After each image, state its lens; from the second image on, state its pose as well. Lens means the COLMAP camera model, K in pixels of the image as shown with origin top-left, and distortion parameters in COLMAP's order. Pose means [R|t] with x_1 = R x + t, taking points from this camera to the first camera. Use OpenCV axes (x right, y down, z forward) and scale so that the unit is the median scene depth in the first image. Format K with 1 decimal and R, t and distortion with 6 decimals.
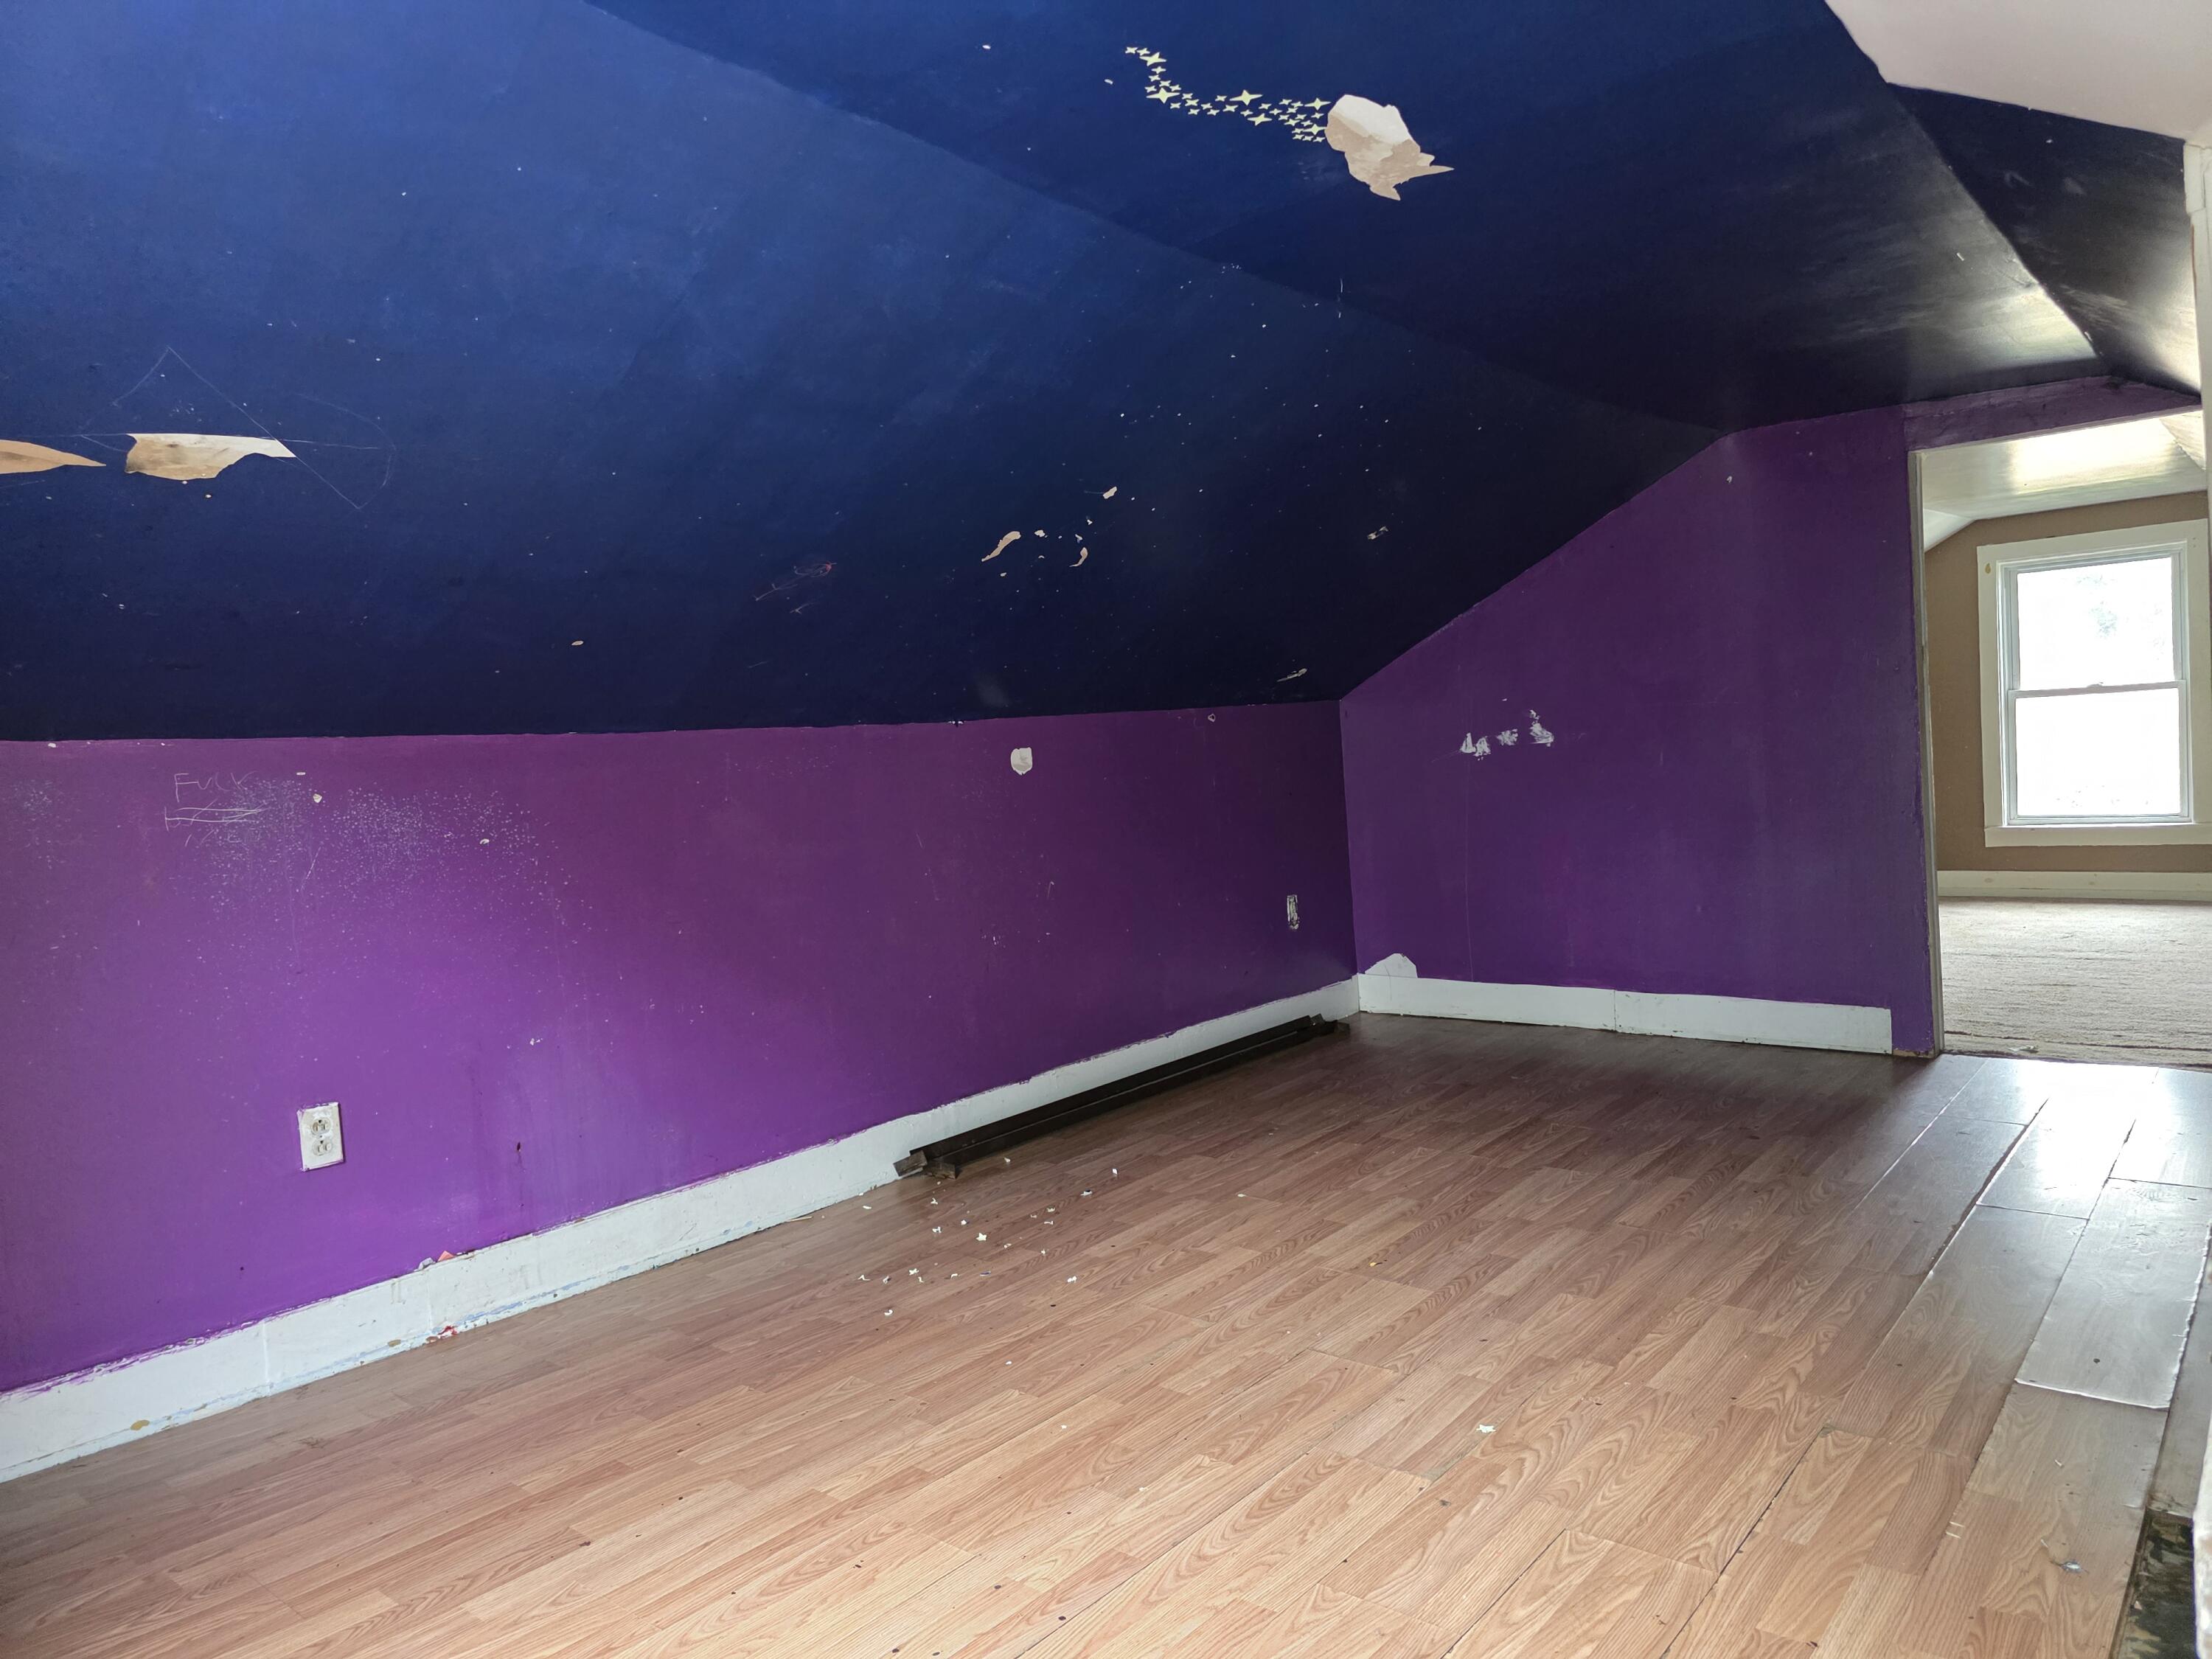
lens RADIAL K [[1500.5, 0, 1079.3], [0, 1500.5, 785.4], [0, 0, 1]] dist [0.069382, -0.067384]
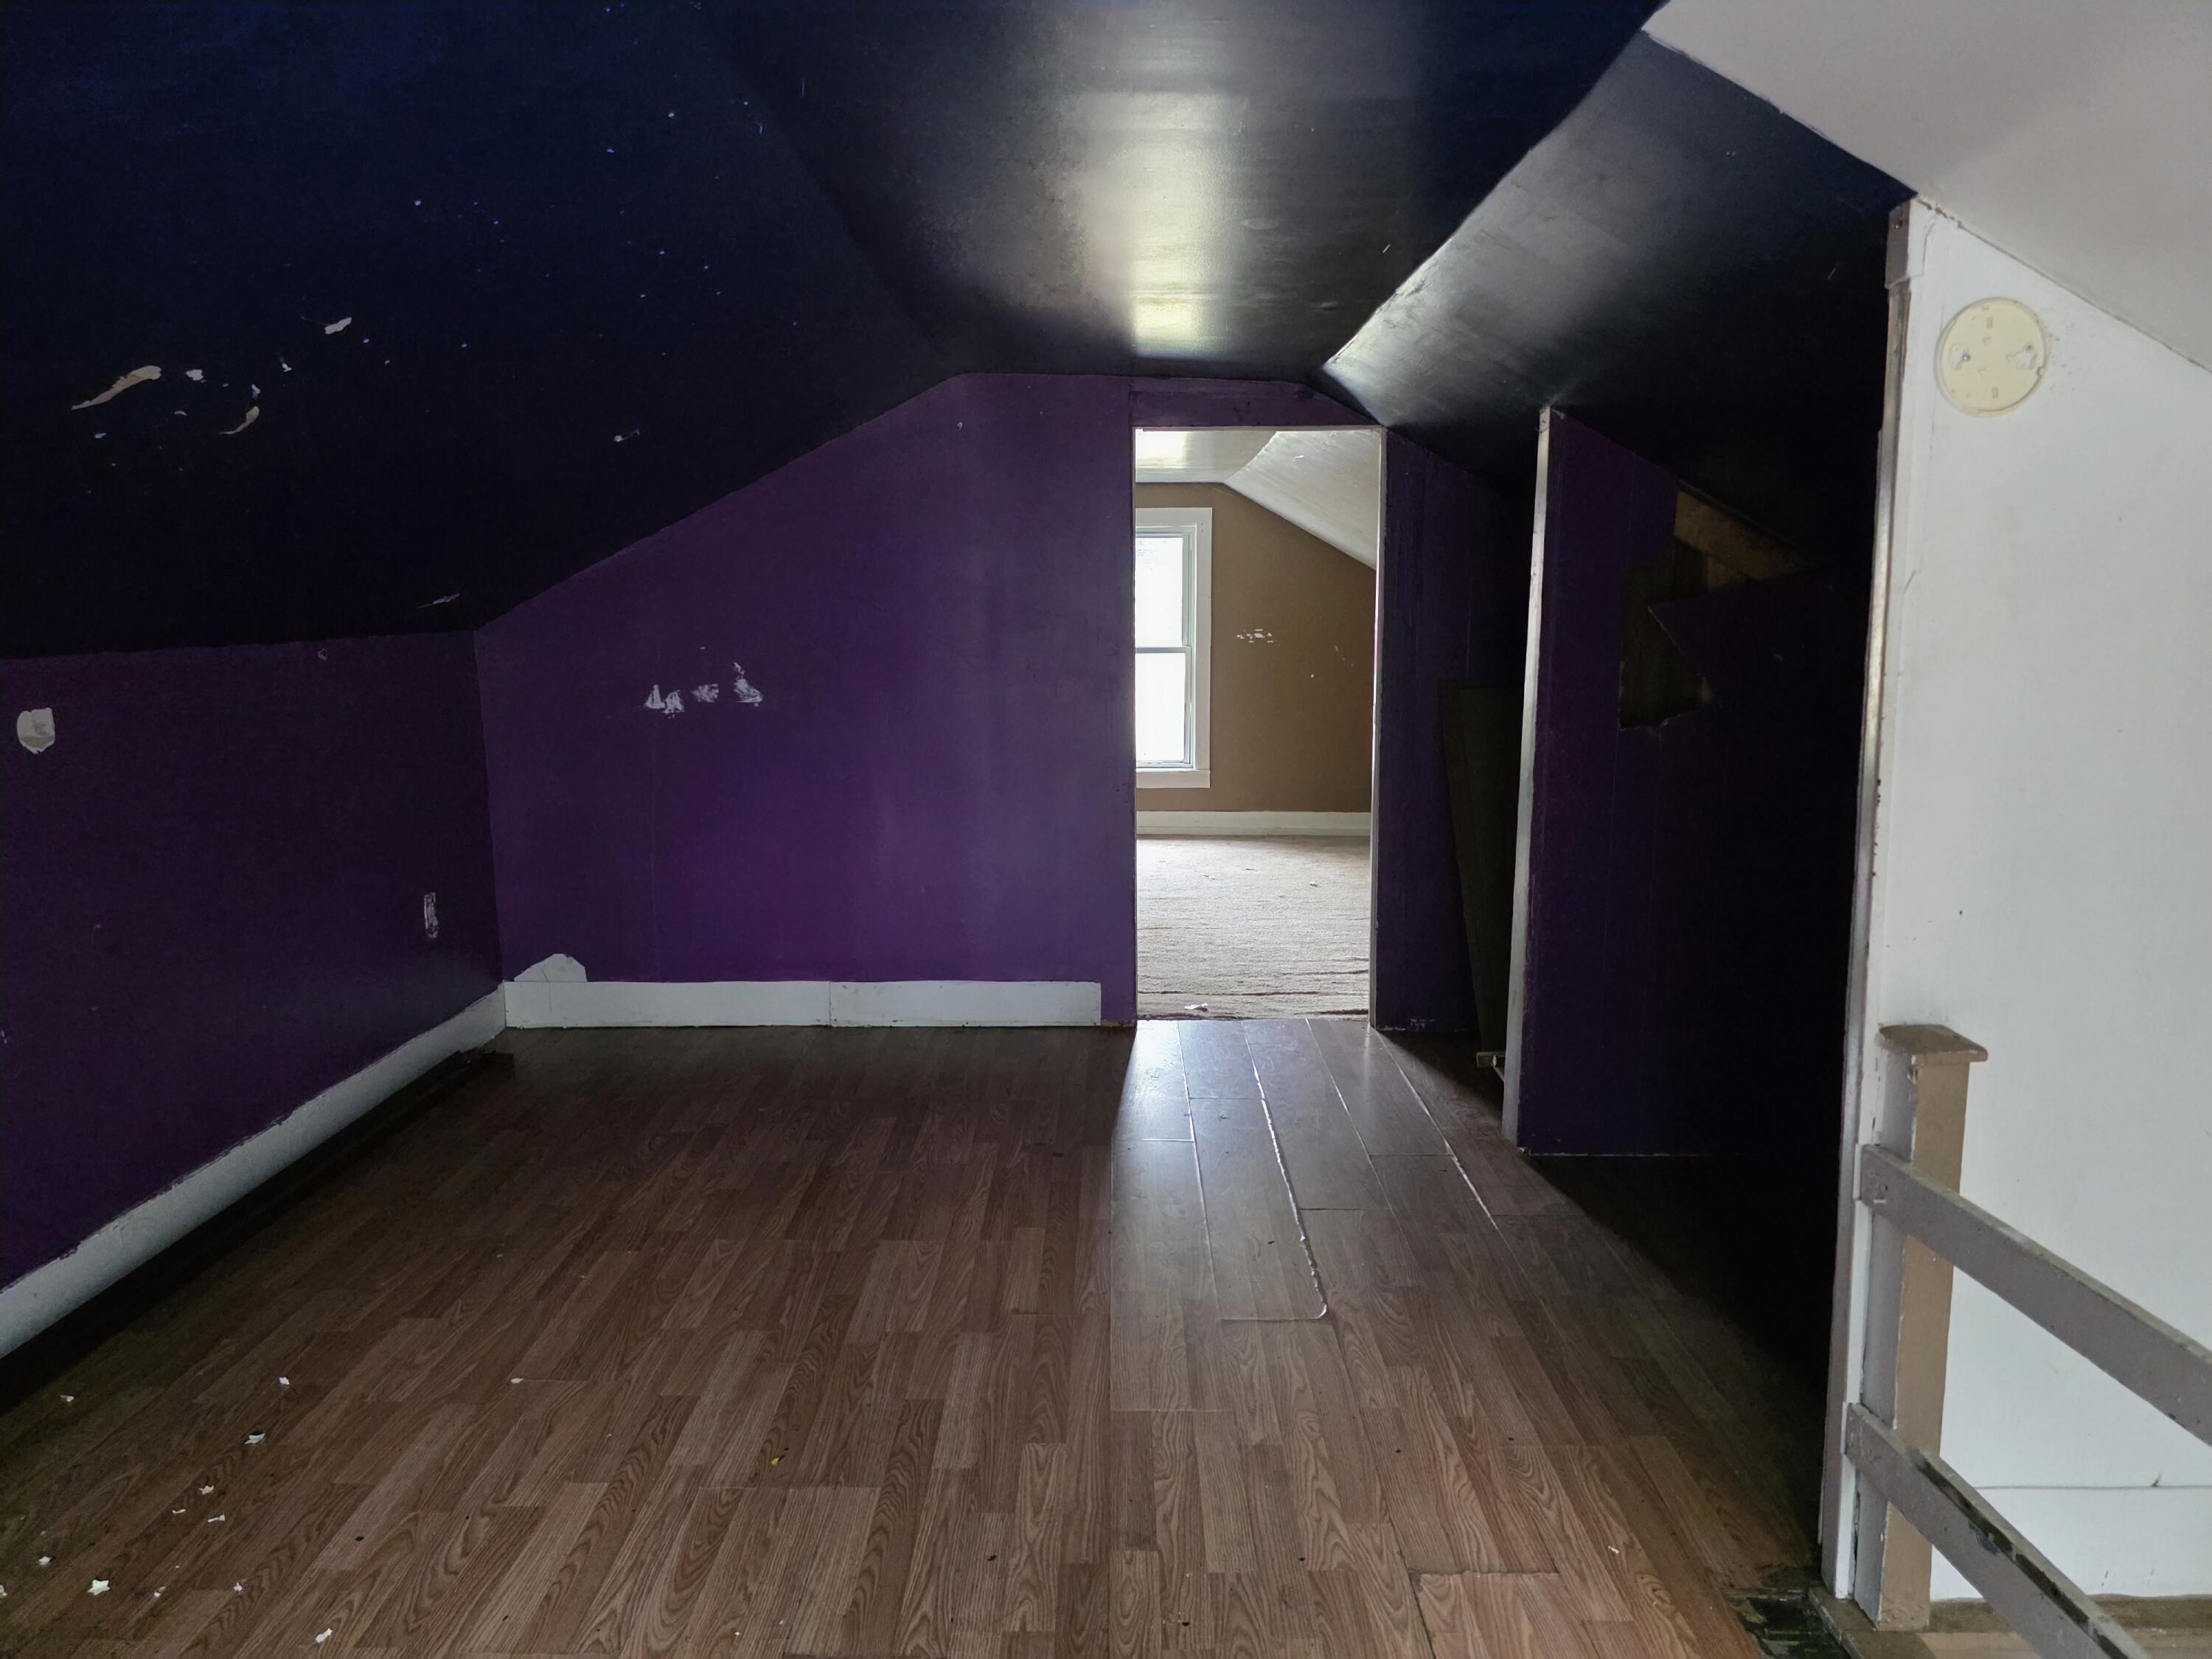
lens RADIAL K [[1500.5, 0, 1116.2], [0, 1500.5, 814.0], [0, 0, 1]] dist [0.069382, -0.067384]
pose [[0.760123, -0.026733, 0.649229, -0.112317], [-0.031414, 0.996473, 0.077811, -0.046005], [-0.649019, -0.079540, 0.756603, 0.256729]]
